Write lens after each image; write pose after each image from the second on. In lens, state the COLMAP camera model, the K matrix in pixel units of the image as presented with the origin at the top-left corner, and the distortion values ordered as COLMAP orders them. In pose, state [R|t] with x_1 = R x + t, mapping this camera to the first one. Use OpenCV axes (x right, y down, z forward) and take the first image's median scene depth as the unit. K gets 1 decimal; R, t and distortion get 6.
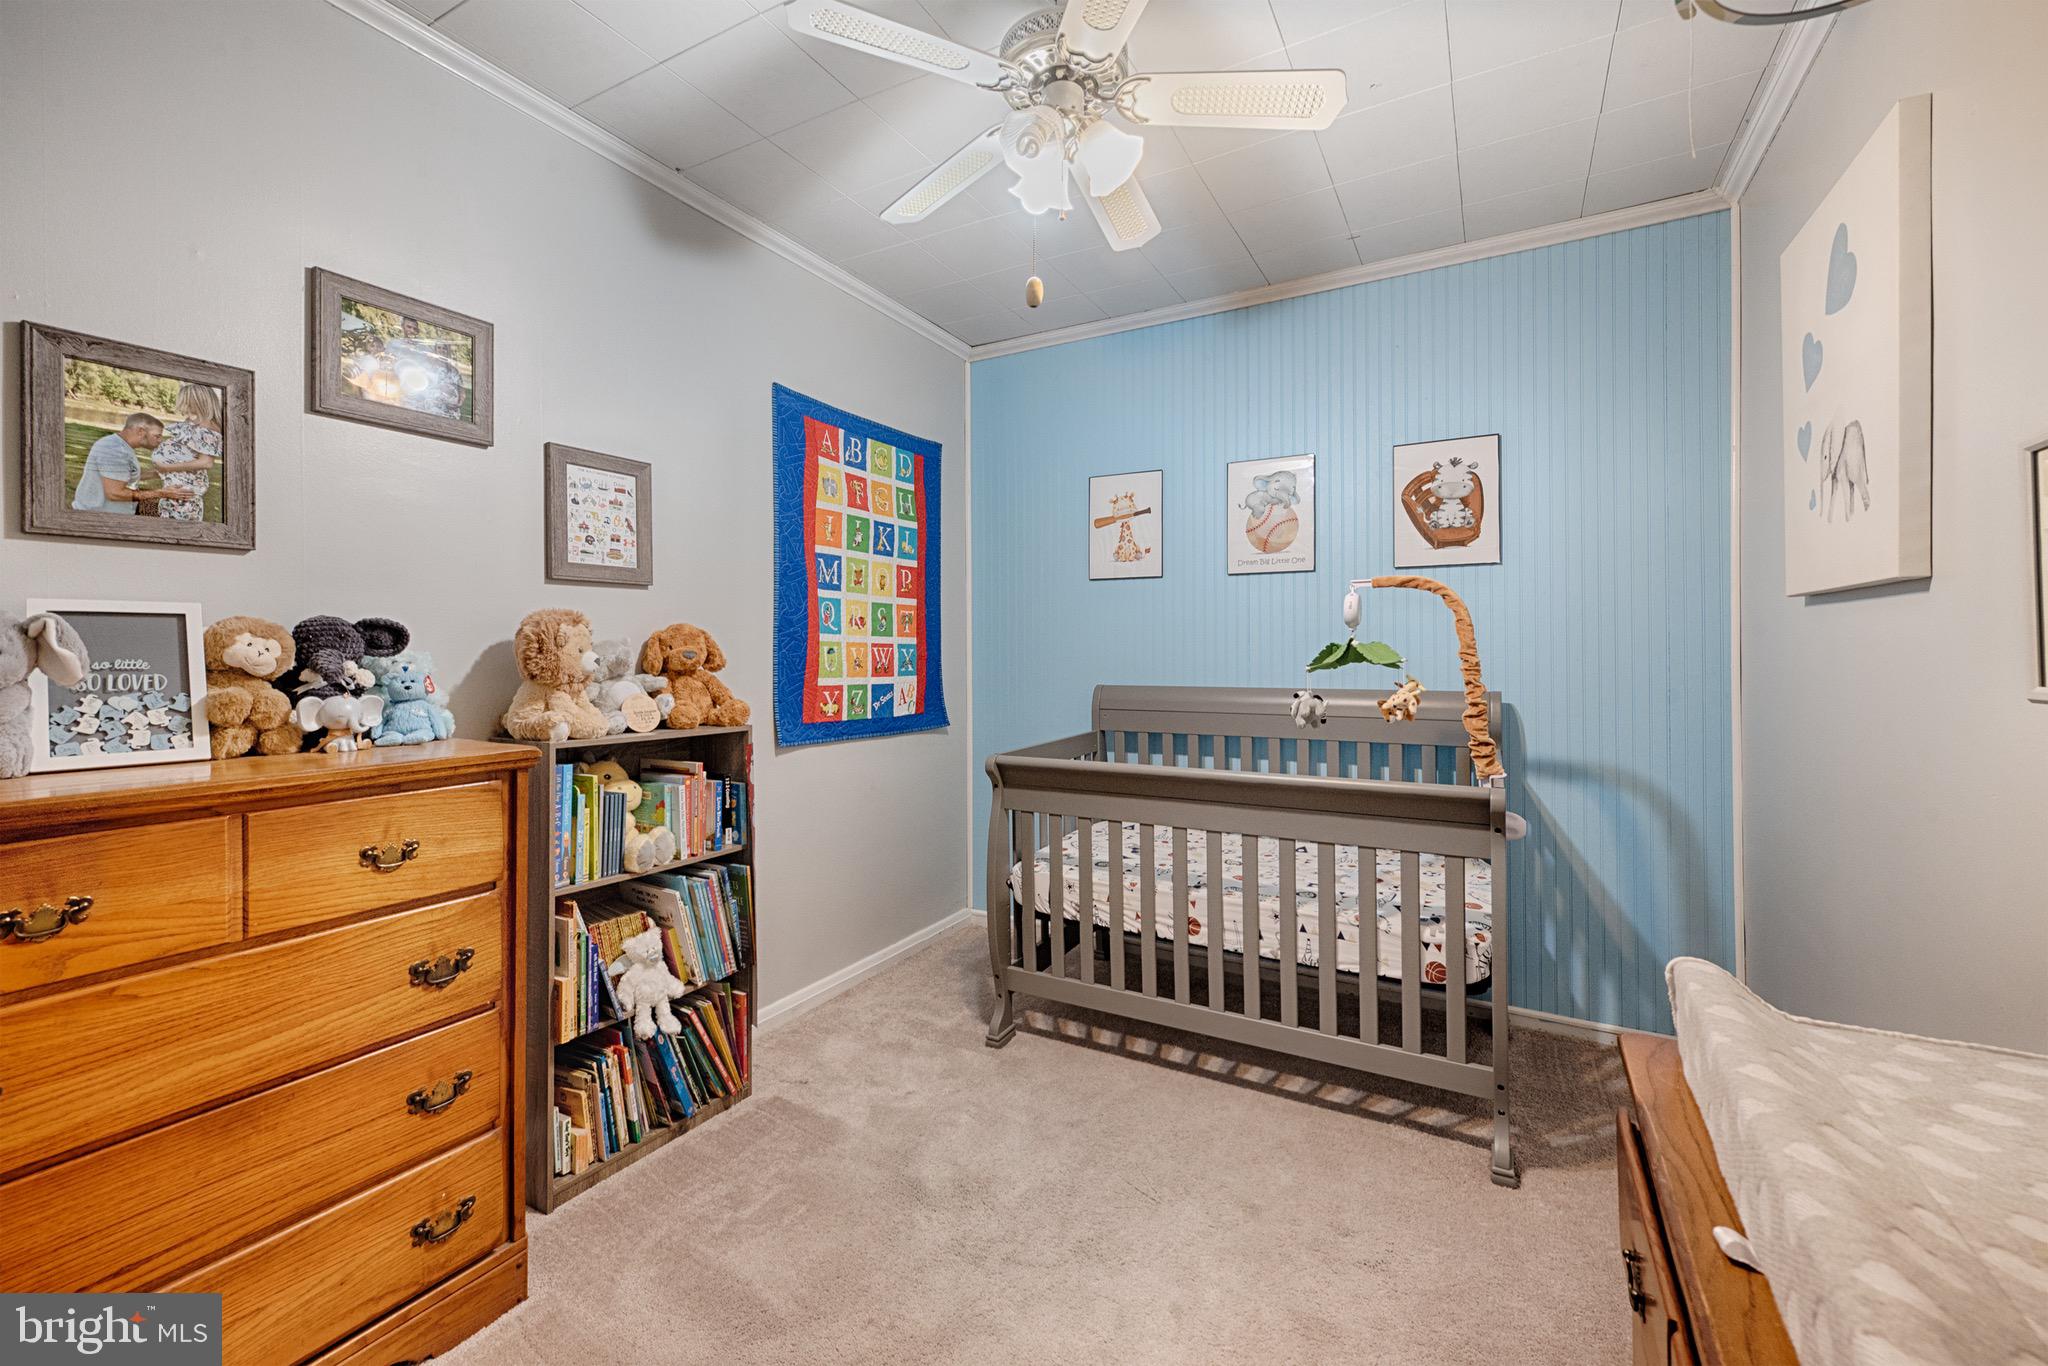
lens RADIAL K [[844.0, 0, 1022.6], [0, 844.0, 647.7], [0, 0, 1]] dist [0.001324, 0.000241]
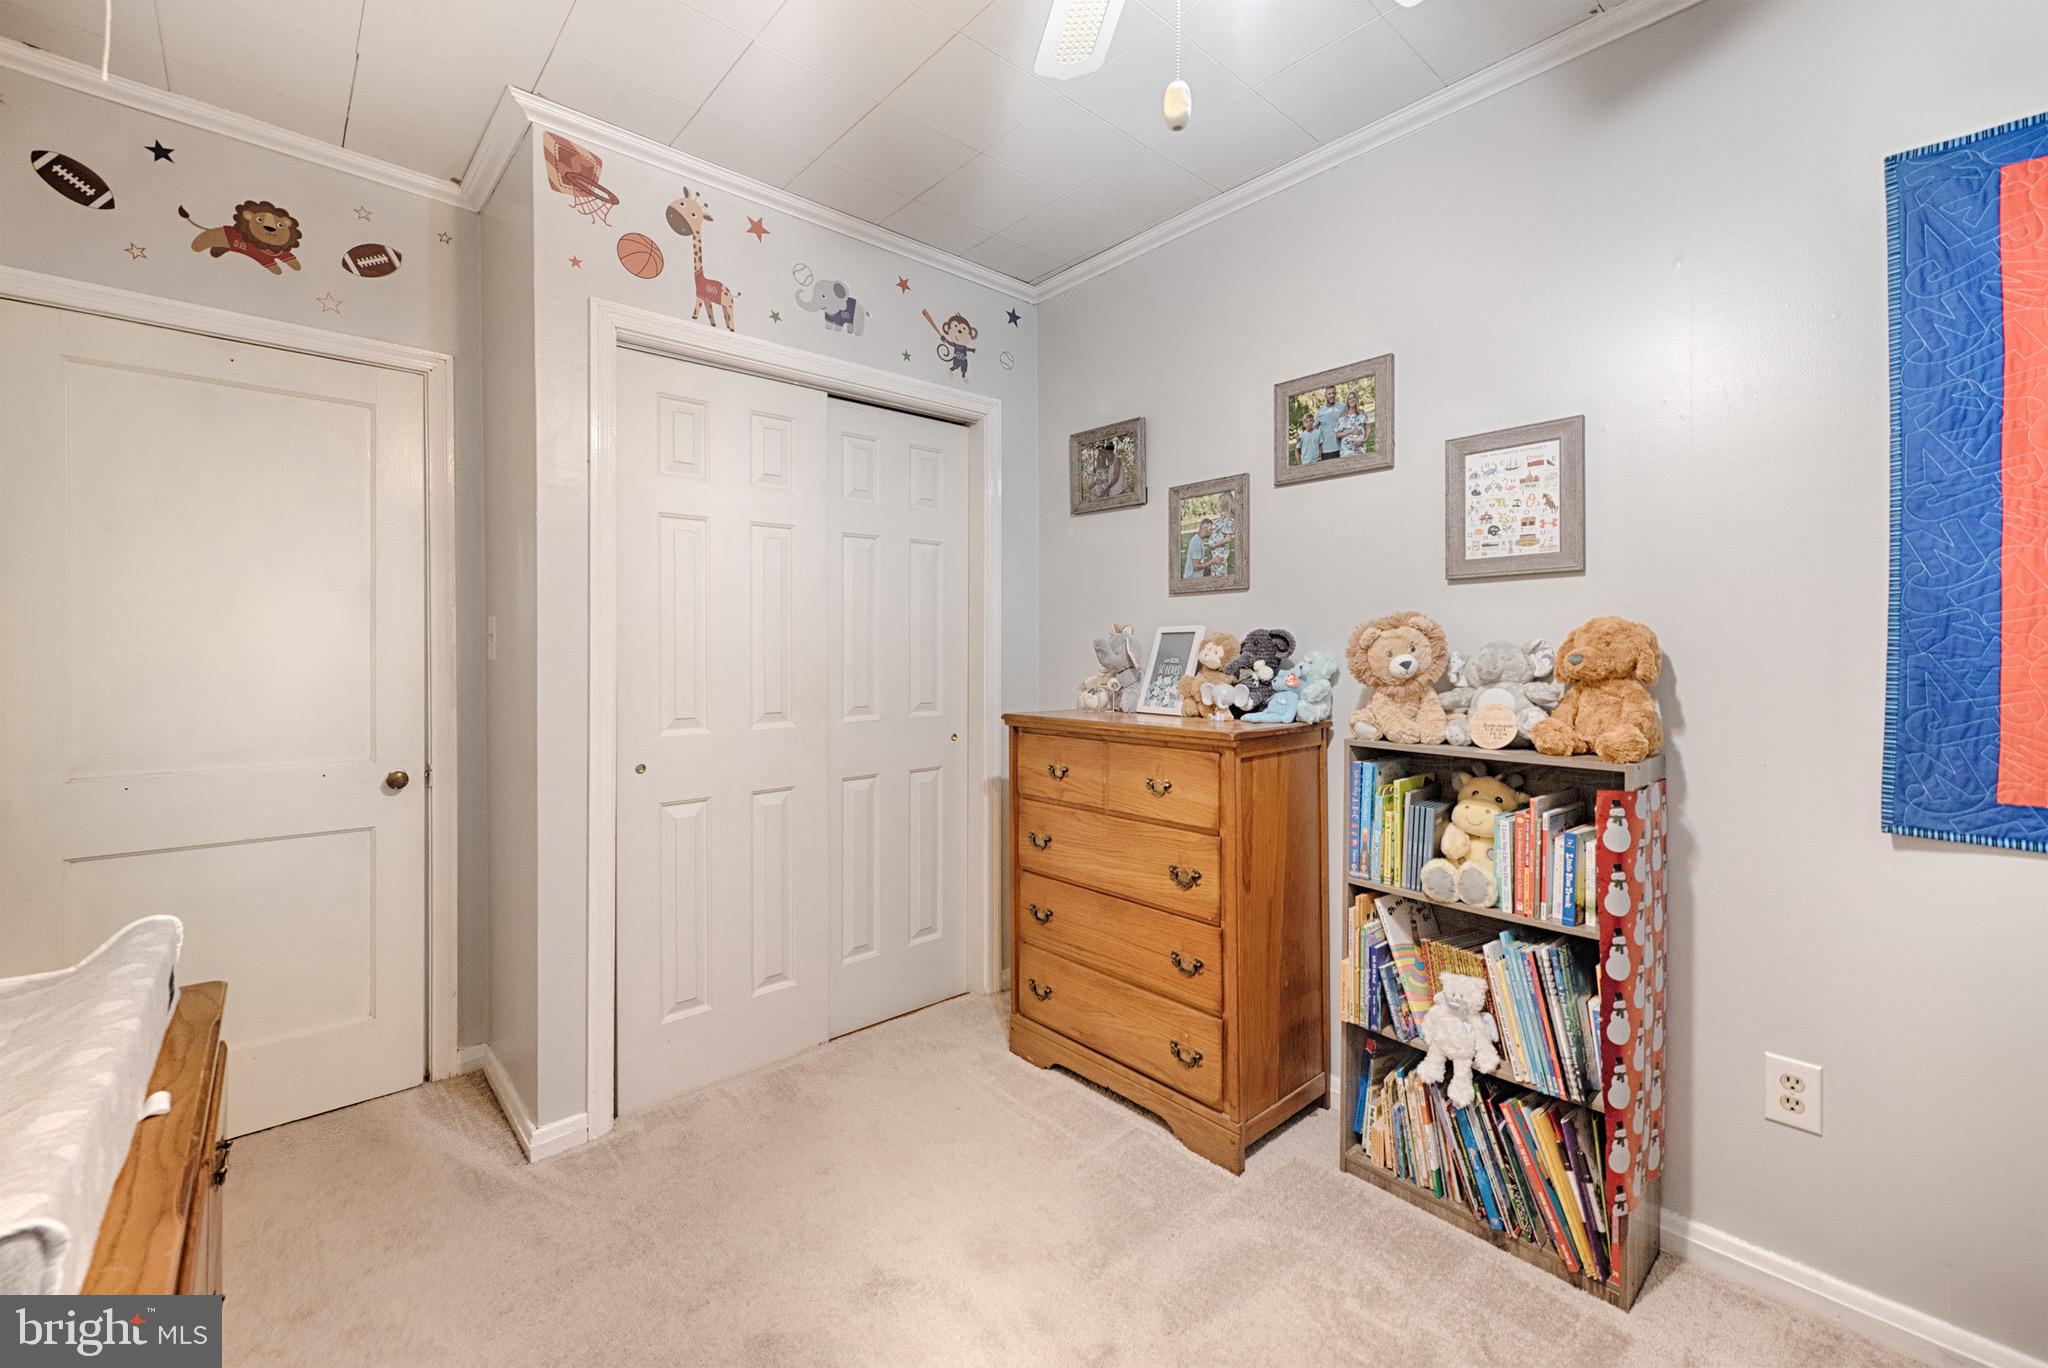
lens RADIAL K [[844.0, 0, 1022.6], [0, 844.0, 648.7], [0, 0, 1]] dist [0.001324, 0.000241]
pose [[-0.335214, 0.003037, -0.942137, 0.559448], [0.008418, 0.999965, 0.000228, -0.006476], [0.942105, -0.007854, -0.335227, 0.913413]]
